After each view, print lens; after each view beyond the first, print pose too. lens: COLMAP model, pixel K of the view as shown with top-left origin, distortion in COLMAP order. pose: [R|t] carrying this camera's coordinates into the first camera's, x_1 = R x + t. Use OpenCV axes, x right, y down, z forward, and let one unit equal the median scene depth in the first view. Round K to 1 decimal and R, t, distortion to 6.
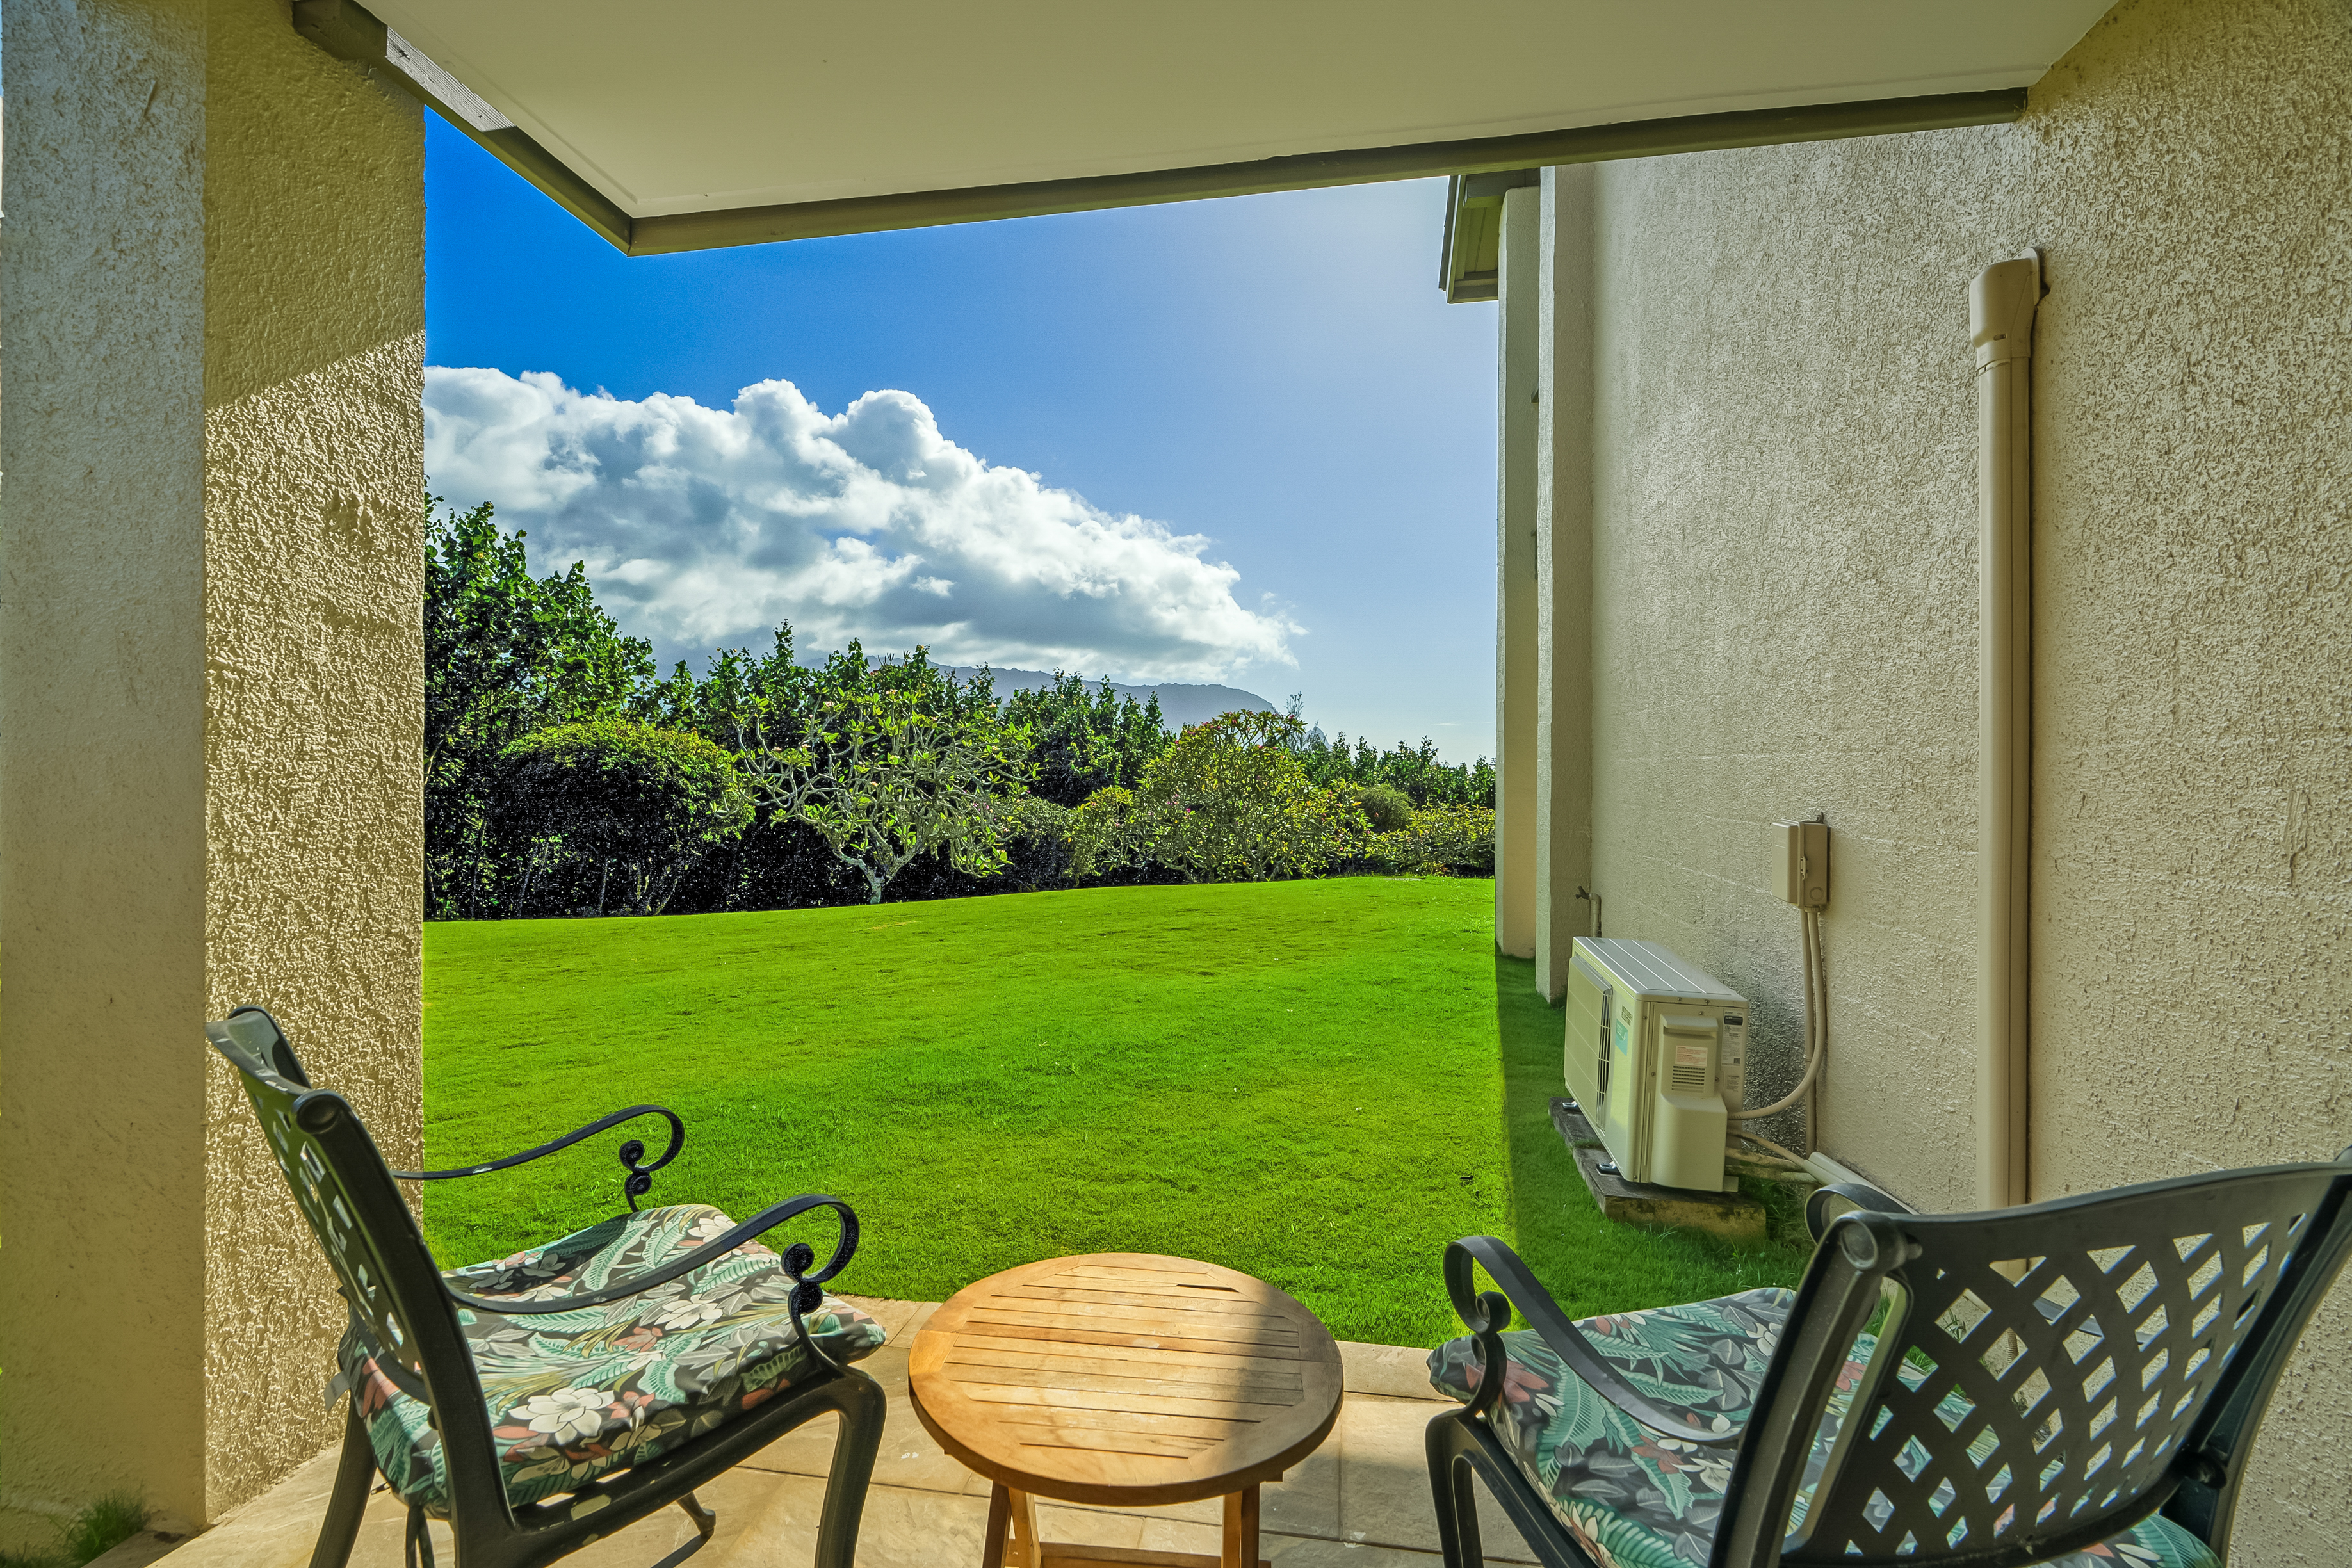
lens RADIAL K [[1070.9, 0, 1155.3], [0, 1070.9, 771.4], [0, 0, 1]] dist [-0.005502, 0.001774]
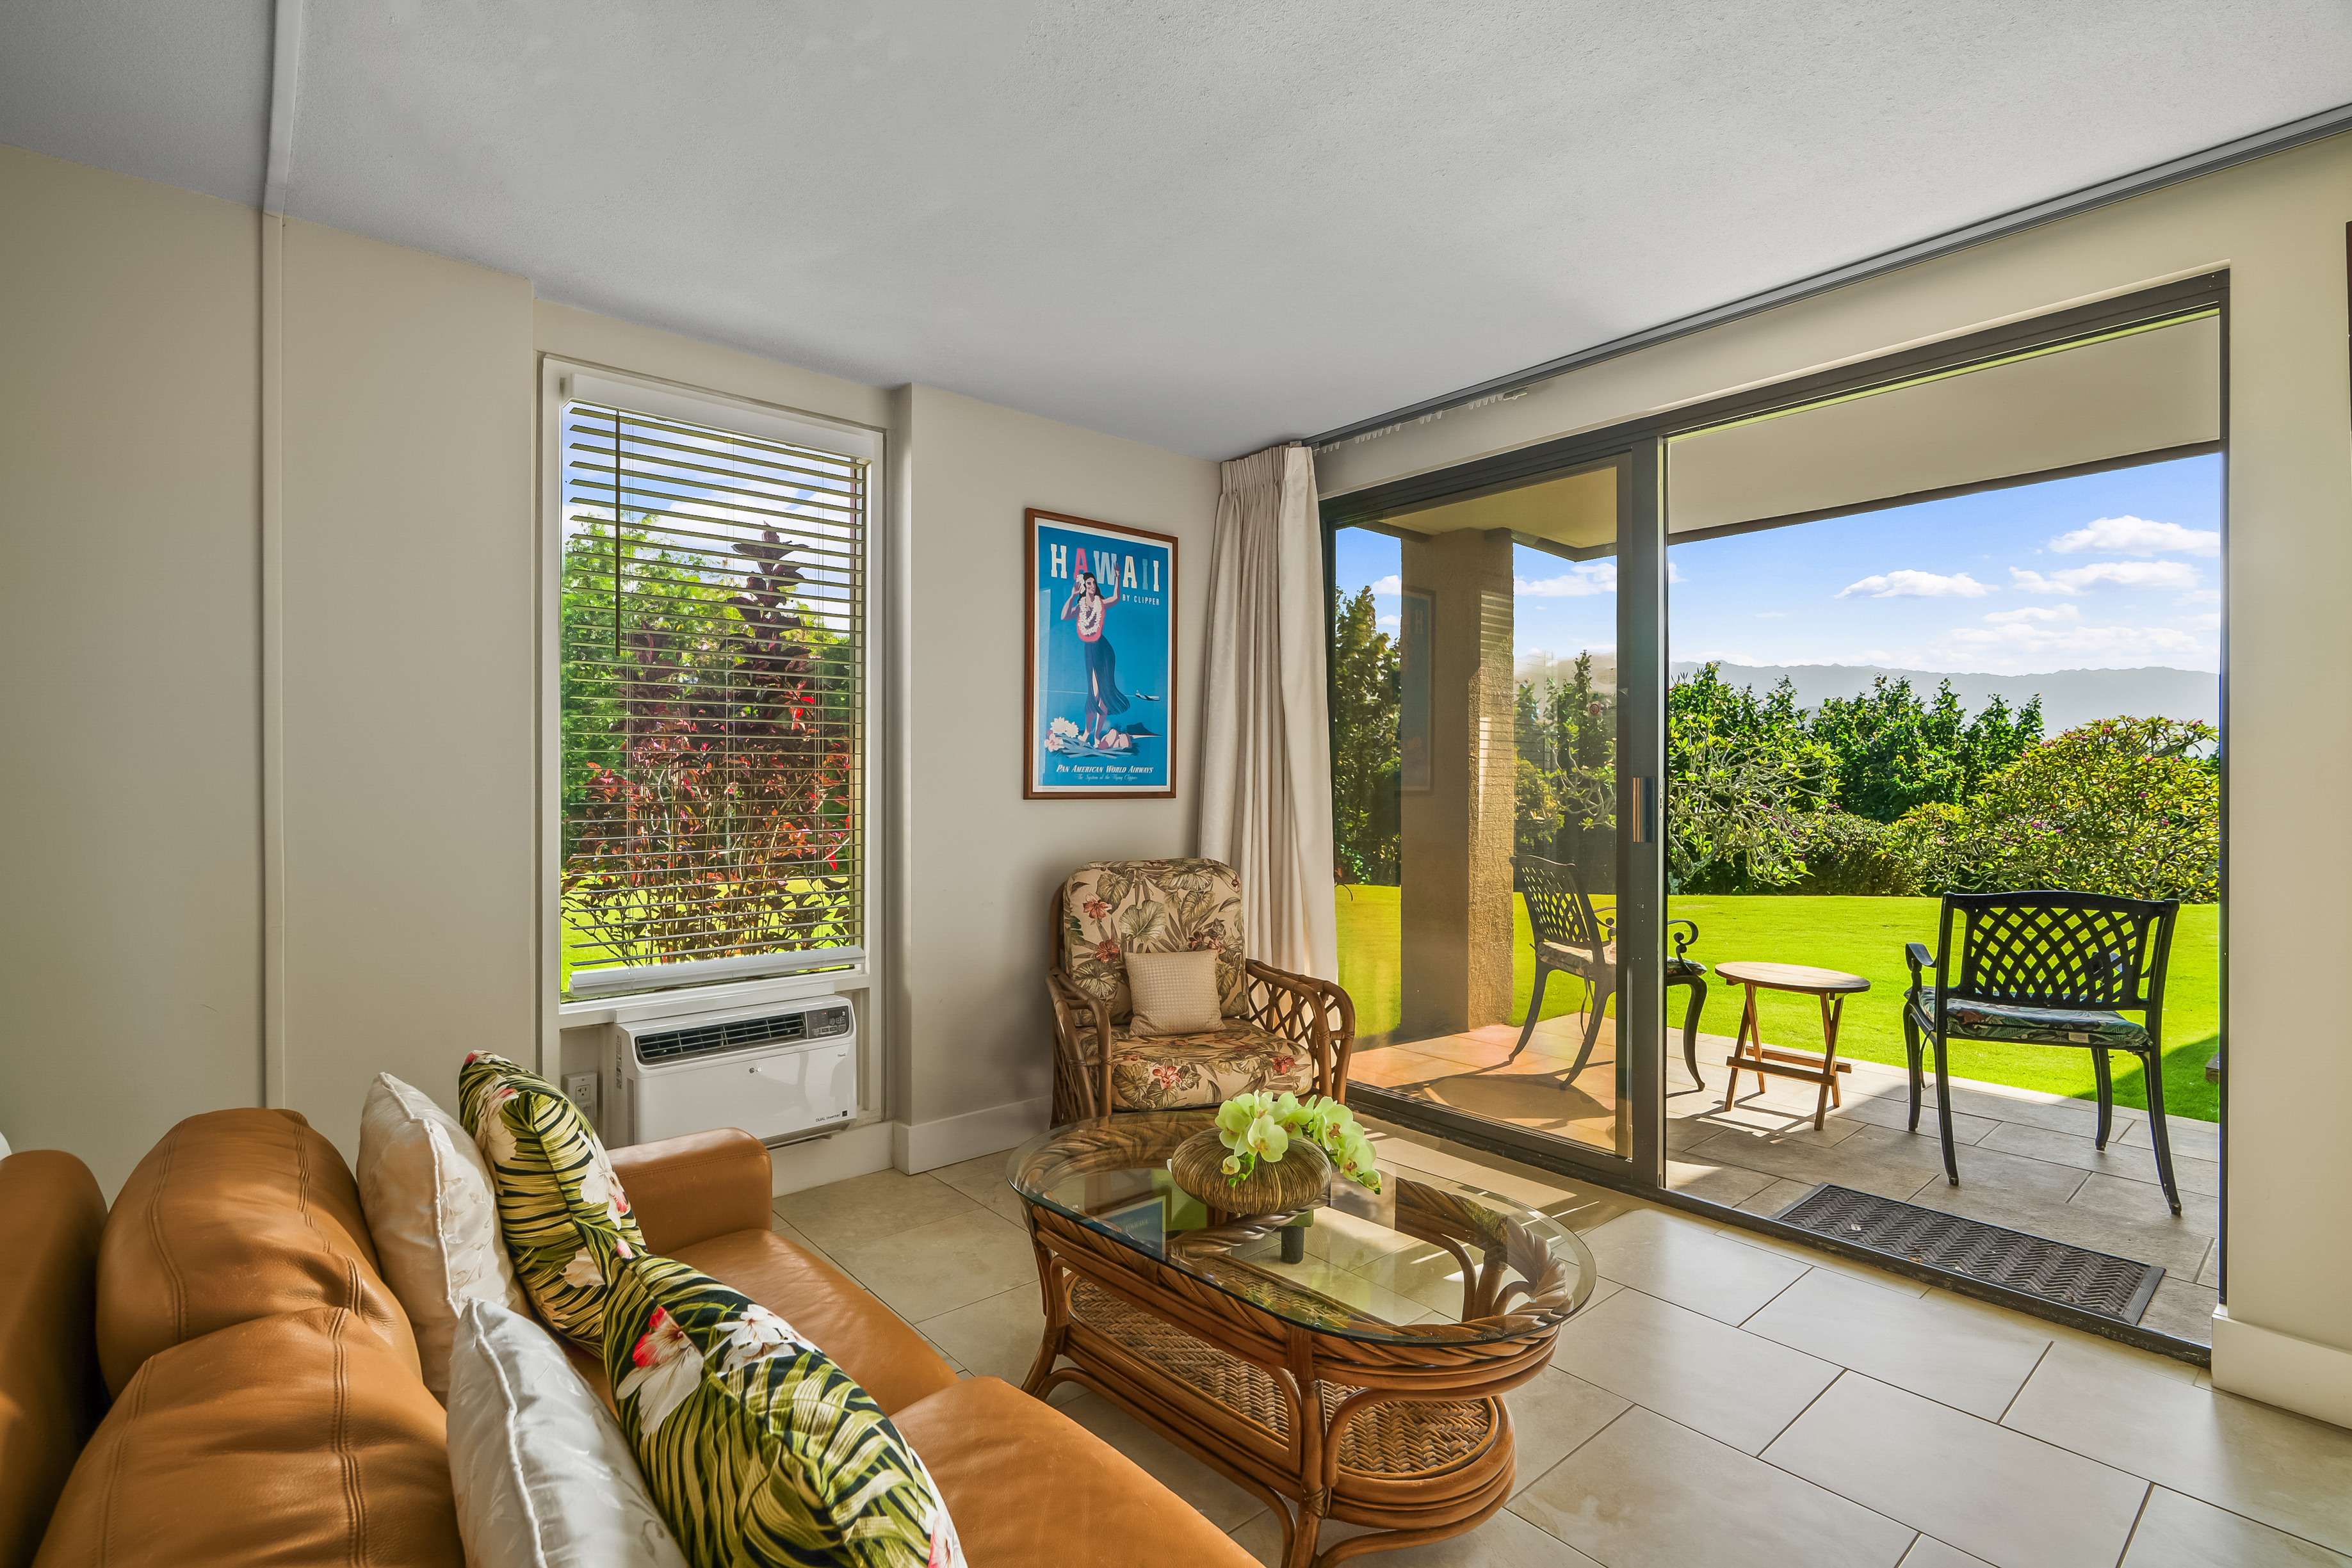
lens RADIAL K [[1070.9, 0, 1163.0], [0, 1070.9, 774.5], [0, 0, 1]] dist [-0.005502, 0.001774]
pose [[0.769341, -0.002837, -0.638832, 0.046462], [-0.003084, 0.999962, -0.008155, -0.001710], [0.638830, 0.008244, 0.769303, -0.213365]]
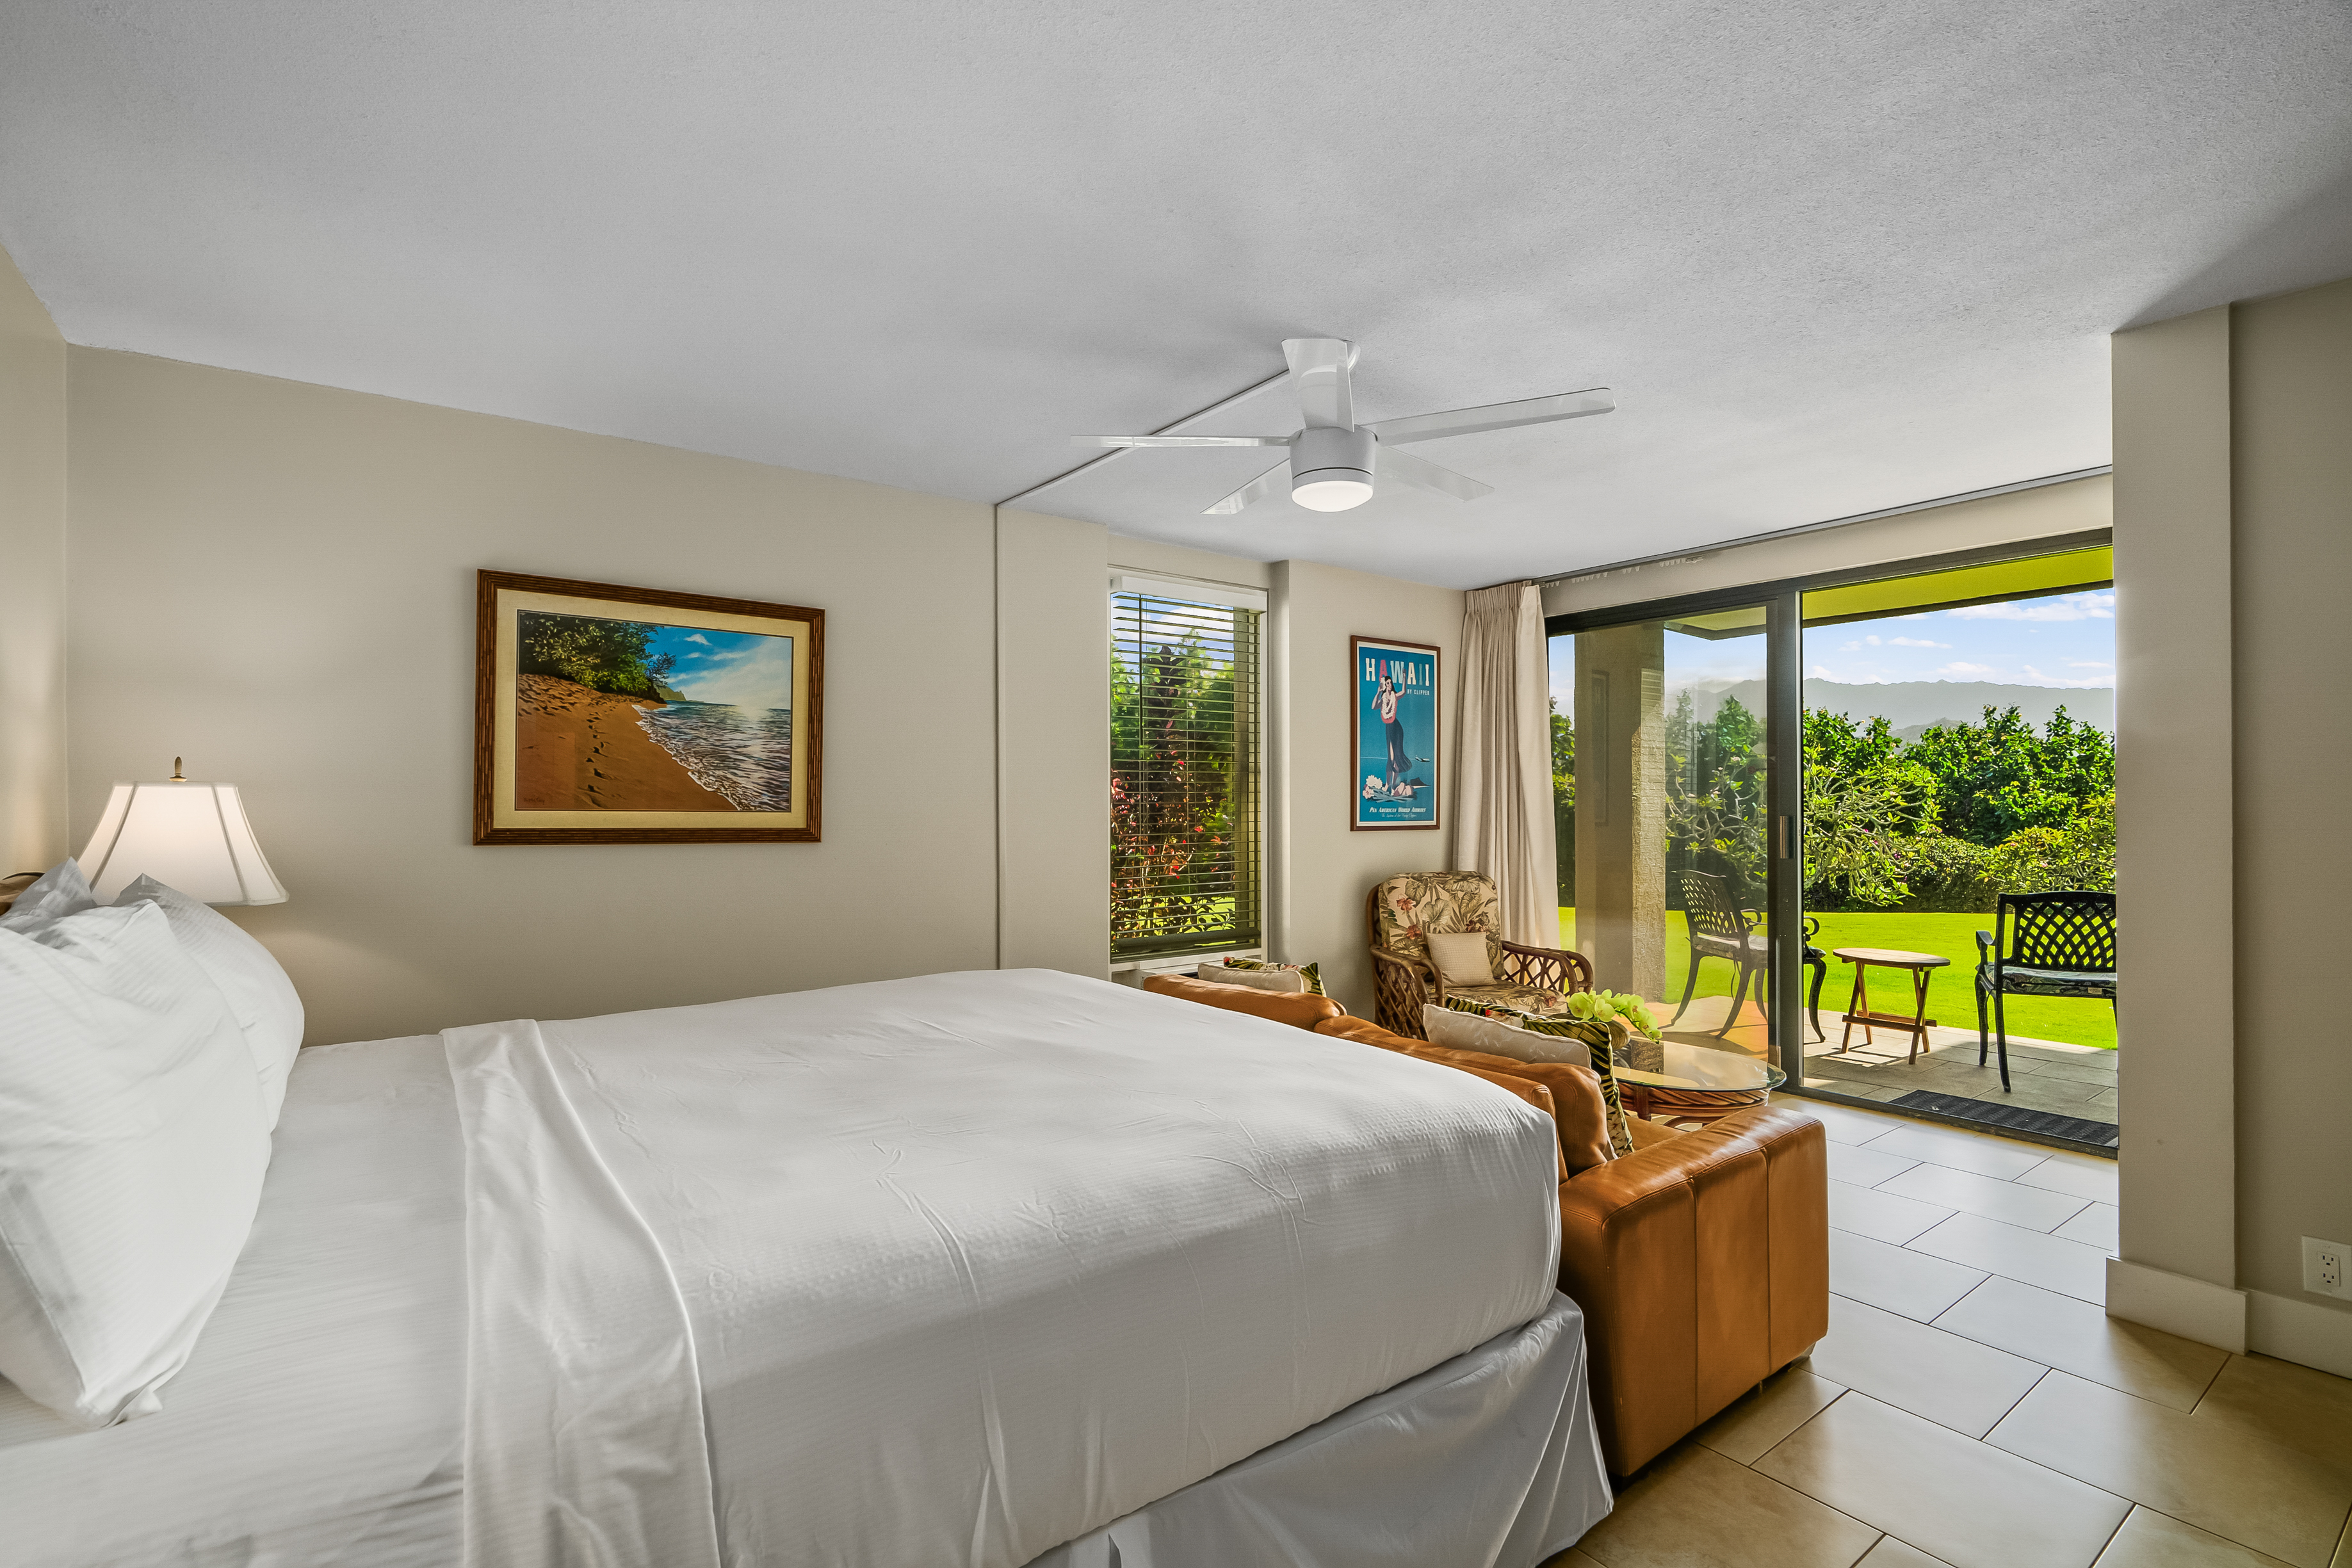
lens RADIAL K [[1070.9, 0, 1156.0], [0, 1070.9, 799.5], [0, 0, 1]] dist [-0.005502, 0.001774]
pose [[0.720506, -0.006410, -0.693419, 0.068986], [0.001149, 0.999967, -0.008050, -0.005490], [0.693448, 0.005004, 0.720489, -0.344685]]
